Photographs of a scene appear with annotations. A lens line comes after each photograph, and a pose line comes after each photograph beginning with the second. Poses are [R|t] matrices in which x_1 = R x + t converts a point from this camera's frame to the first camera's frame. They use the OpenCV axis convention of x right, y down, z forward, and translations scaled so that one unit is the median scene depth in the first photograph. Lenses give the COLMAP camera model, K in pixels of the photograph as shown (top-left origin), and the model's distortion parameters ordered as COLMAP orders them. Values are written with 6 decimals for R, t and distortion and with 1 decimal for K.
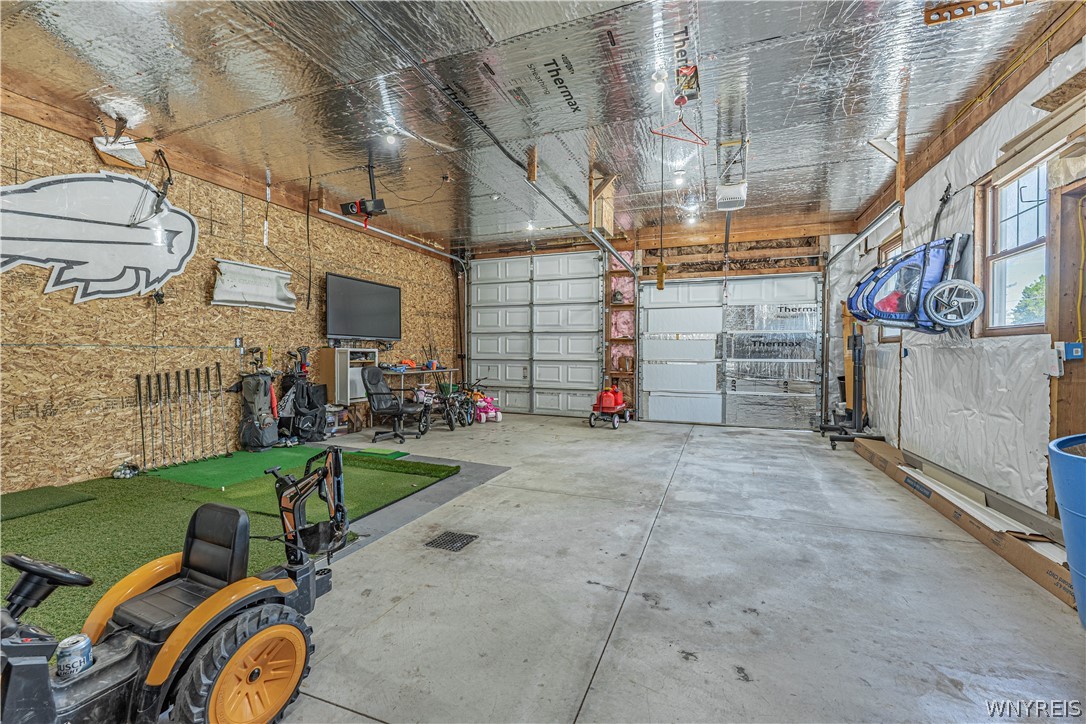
lens RADIAL K [[444.0, 0, 545.8], [0, 444.0, 357.0], [0, 0, 1]] dist [-0.006830, -0.001036]
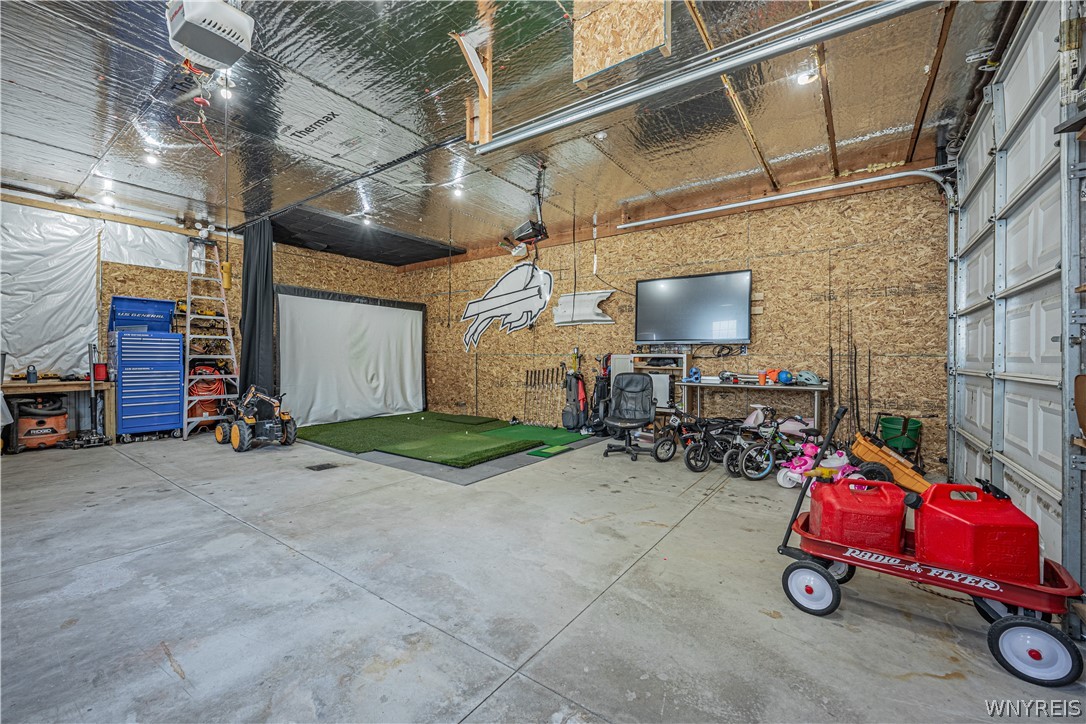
lens RADIAL K [[444.0, 0, 541.5], [0, 444.0, 360.0], [0, 0, 1]] dist [-0.006830, -0.001036]
pose [[-0.253479, -0.006078, -0.967322, 0.882034], [-0.018785, 0.999823, -0.001360, -0.000680], [0.967158, 0.017826, -0.253548, 1.635226]]
